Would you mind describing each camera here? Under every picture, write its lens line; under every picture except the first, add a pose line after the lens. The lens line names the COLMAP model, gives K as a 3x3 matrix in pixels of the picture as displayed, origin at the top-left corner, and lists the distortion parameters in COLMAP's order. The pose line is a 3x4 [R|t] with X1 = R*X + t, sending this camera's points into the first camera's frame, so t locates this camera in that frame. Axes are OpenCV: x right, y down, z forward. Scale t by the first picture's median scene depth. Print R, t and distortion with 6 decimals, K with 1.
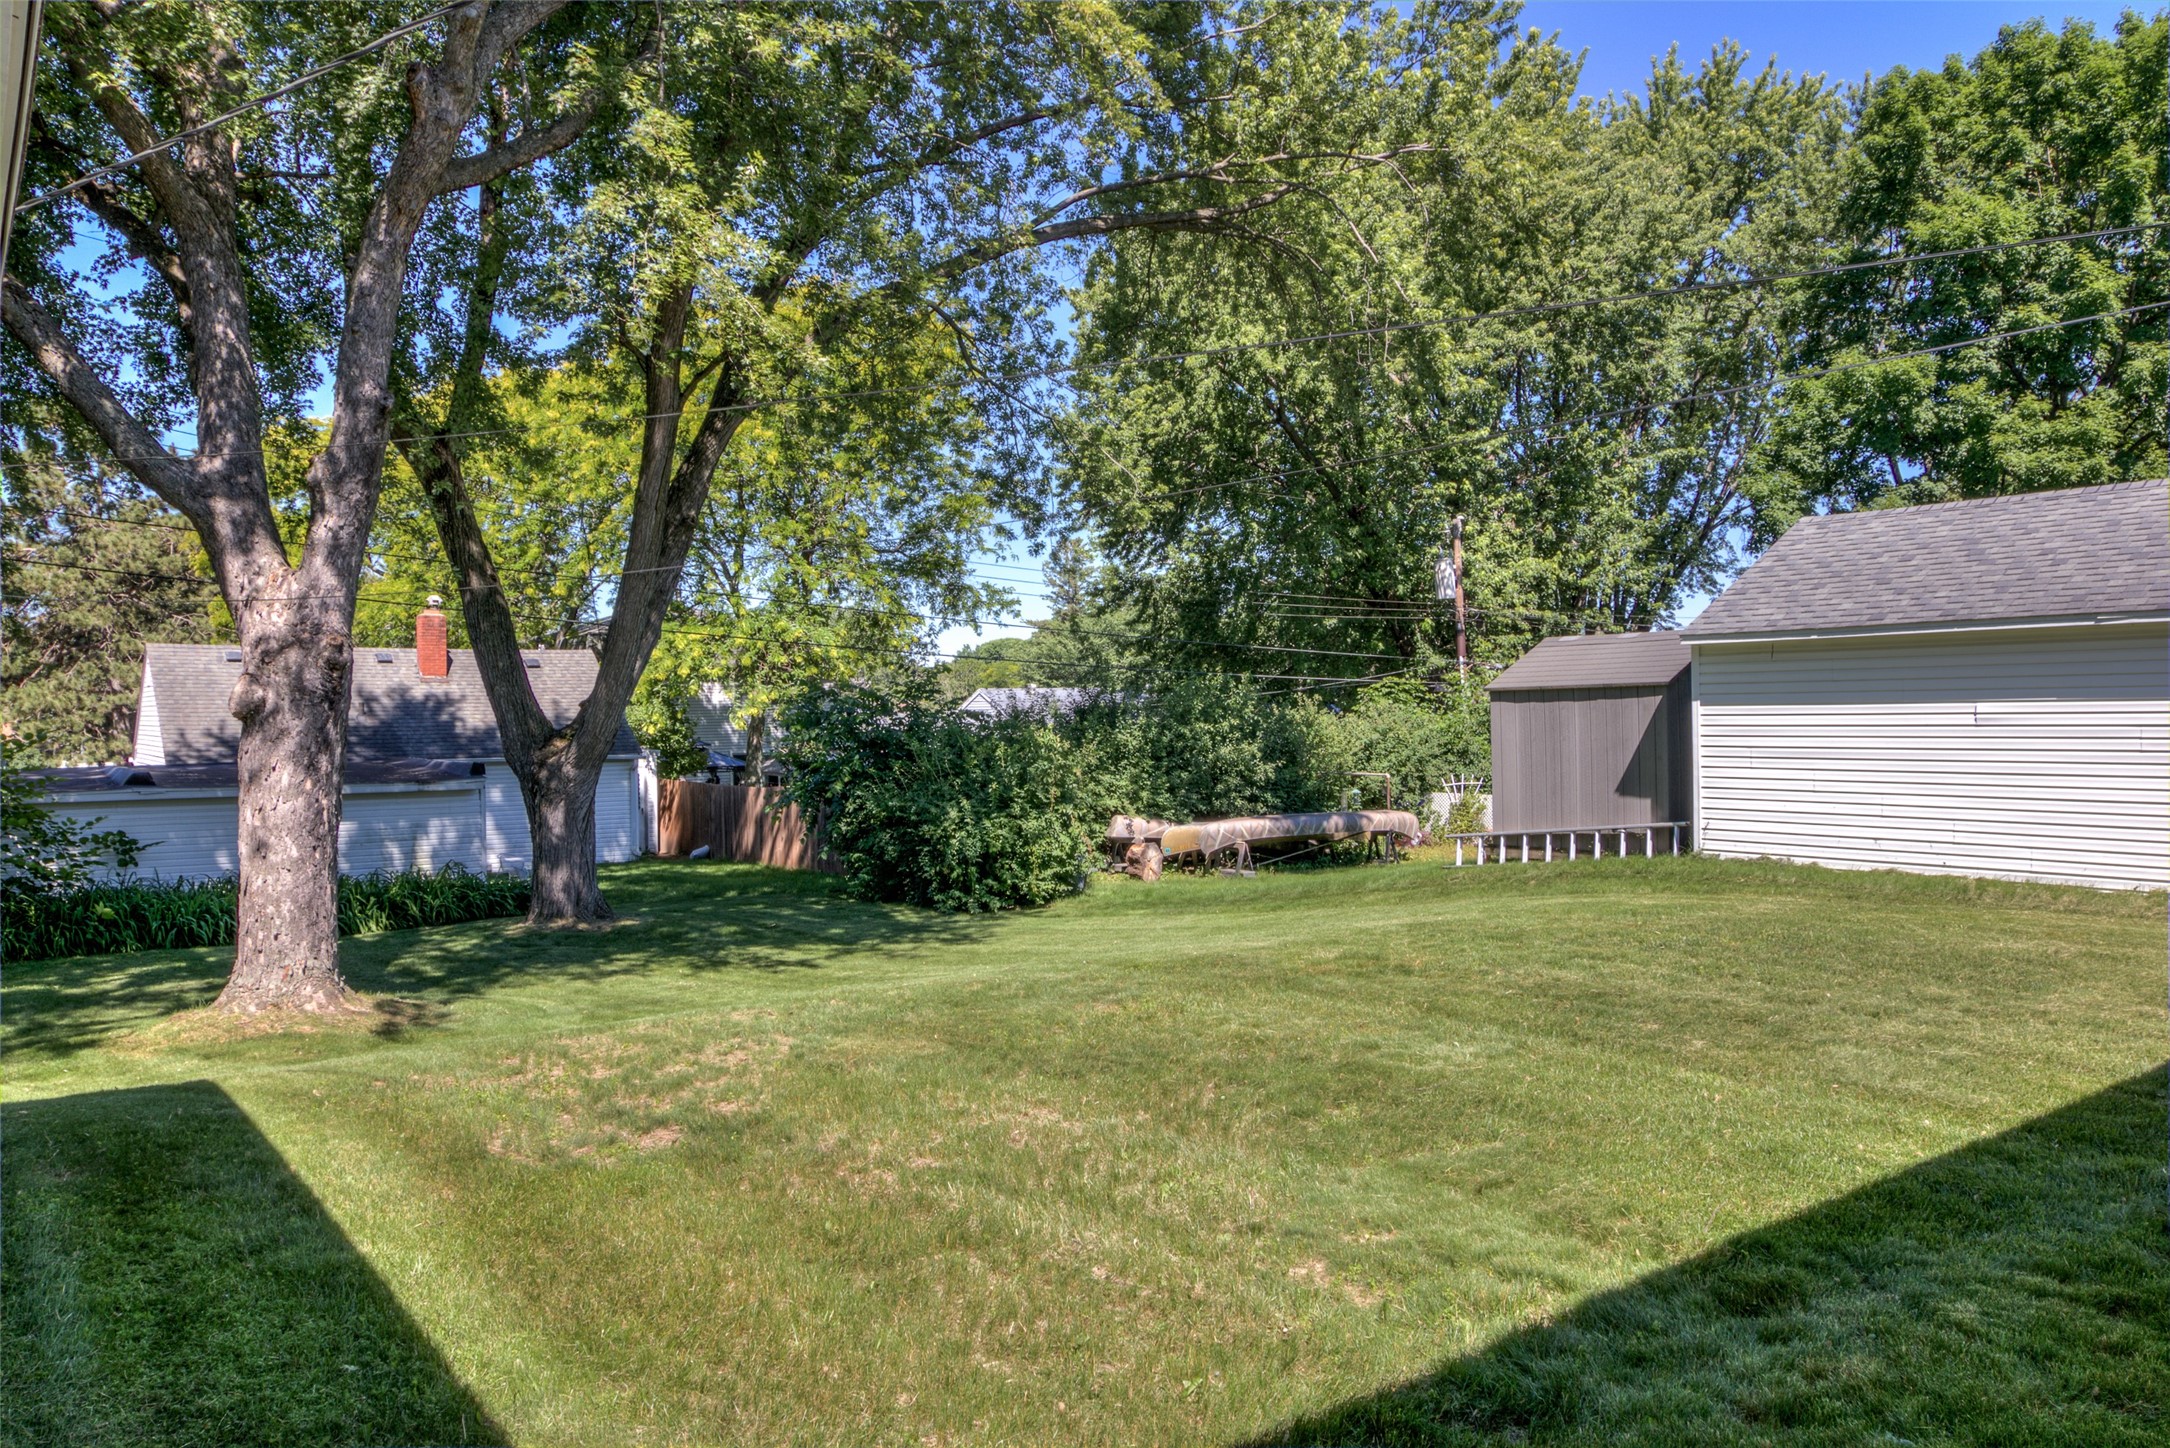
lens RADIAL K [[1517.6, 0, 1077.2], [0, 1517.6, 715.7], [0, 0, 1]] dist [-0.000248, -0.023511]
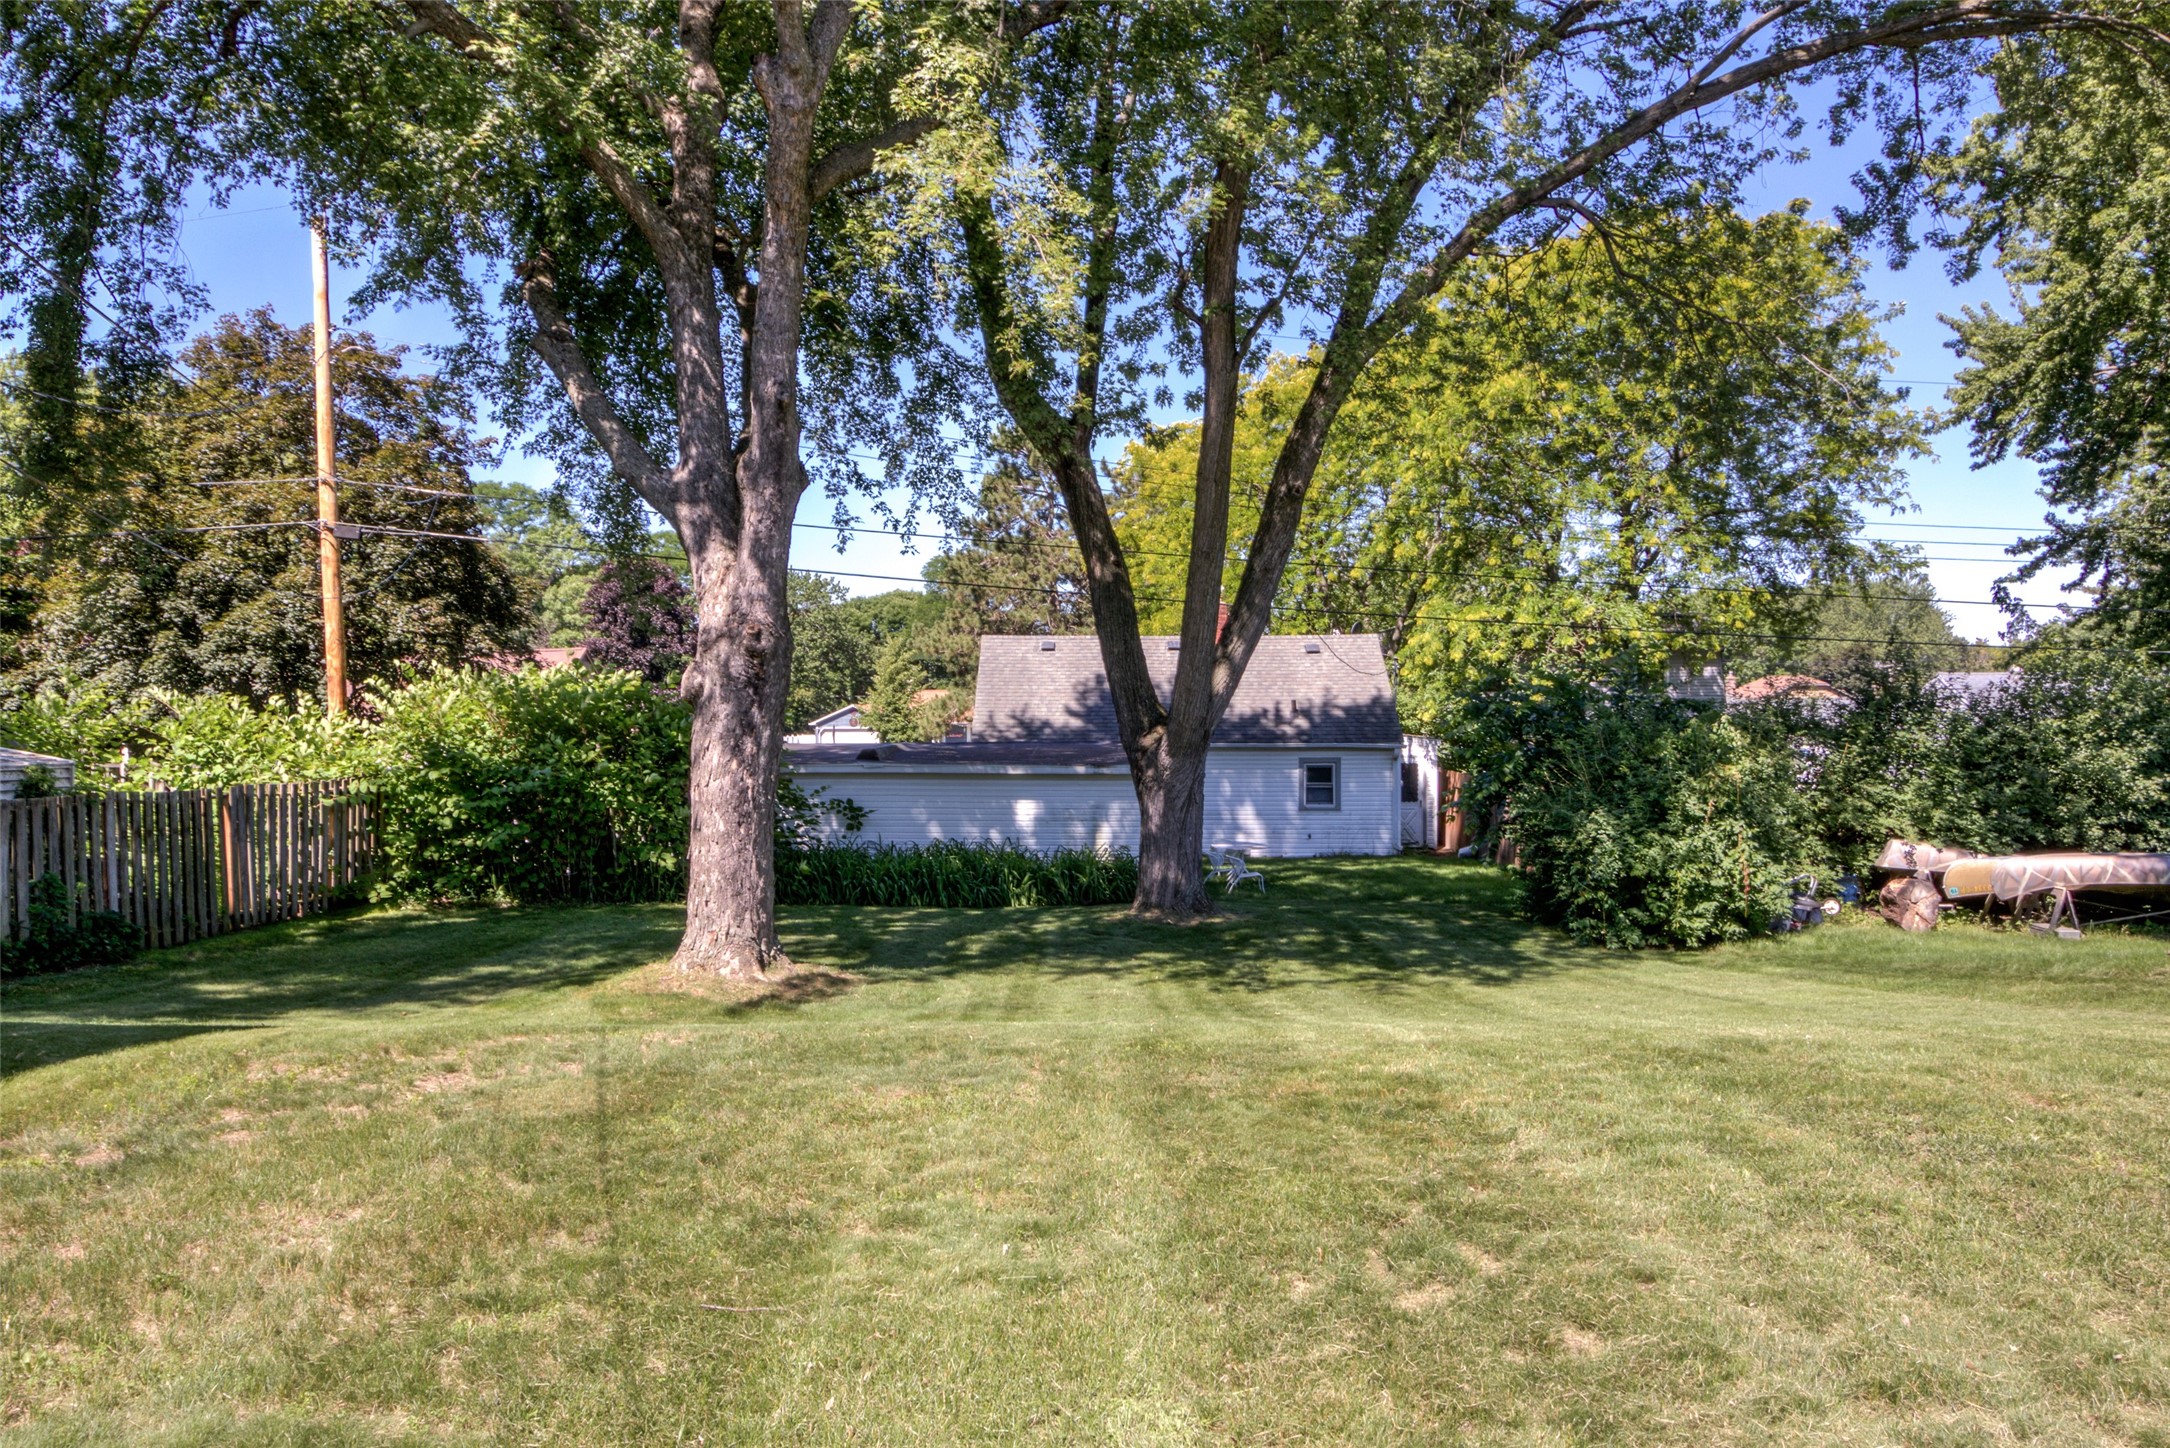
lens RADIAL K [[1517.6, 0, 1071.6], [0, 1517.6, 744.3], [0, 0, 1]] dist [-0.000248, -0.023511]
pose [[0.783674, 0.024379, -0.620694, 0.203692], [-0.007046, 0.999514, 0.030361, -0.002023], [0.621132, -0.019420, 0.783465, 0.180349]]
